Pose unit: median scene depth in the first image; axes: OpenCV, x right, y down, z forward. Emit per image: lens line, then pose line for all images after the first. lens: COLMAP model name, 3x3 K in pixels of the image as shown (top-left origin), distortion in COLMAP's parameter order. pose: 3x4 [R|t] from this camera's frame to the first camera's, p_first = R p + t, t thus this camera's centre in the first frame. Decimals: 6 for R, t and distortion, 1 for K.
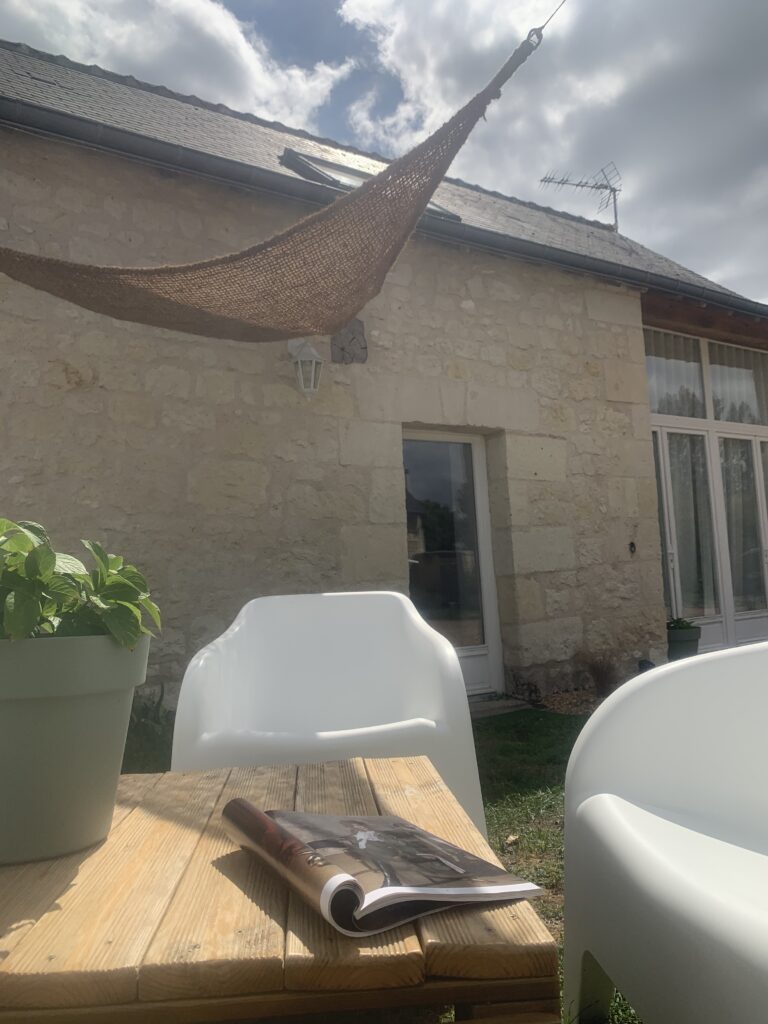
lens RADIAL K [[836.1, 0, 384.0], [0, 836.1, 512.0], [0, 0, 1]] dist [0.113979, -0.396461]
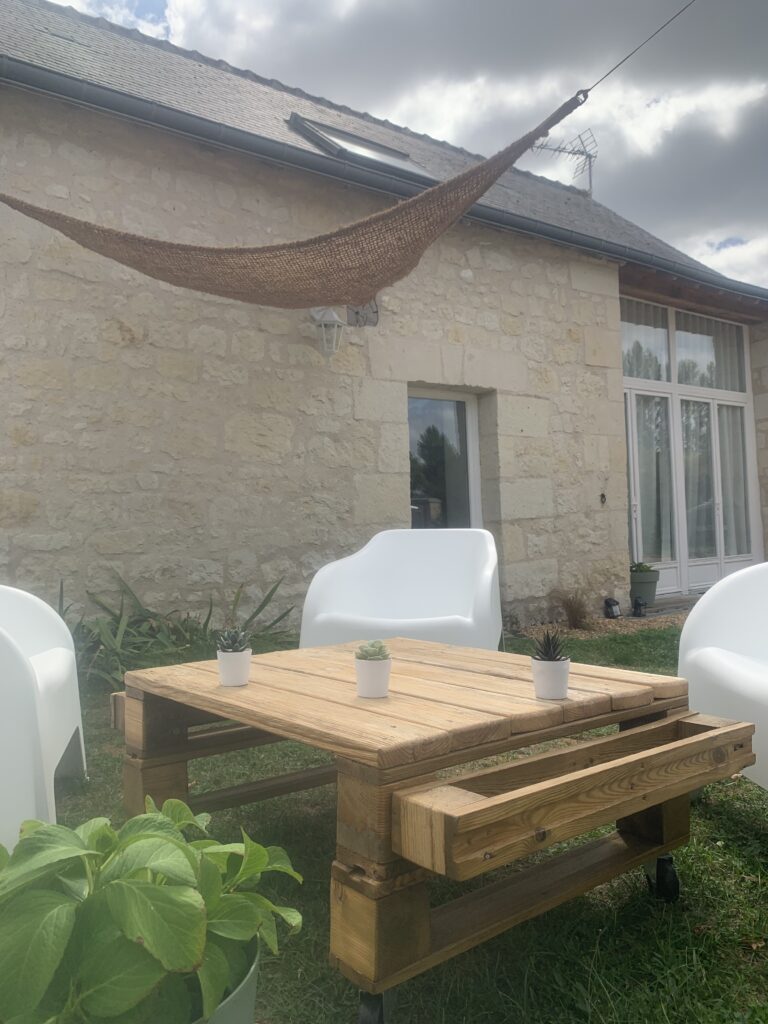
lens RADIAL K [[836.1, 0, 384.0], [0, 836.1, 512.0], [0, 0, 1]] dist [0.113979, -0.396461]
pose [[0.998099, 0.020830, 0.057998, -0.066296], [-0.024464, 0.997735, 0.062665, -0.003120], [-0.056561, -0.063965, 0.996348, -0.107083]]
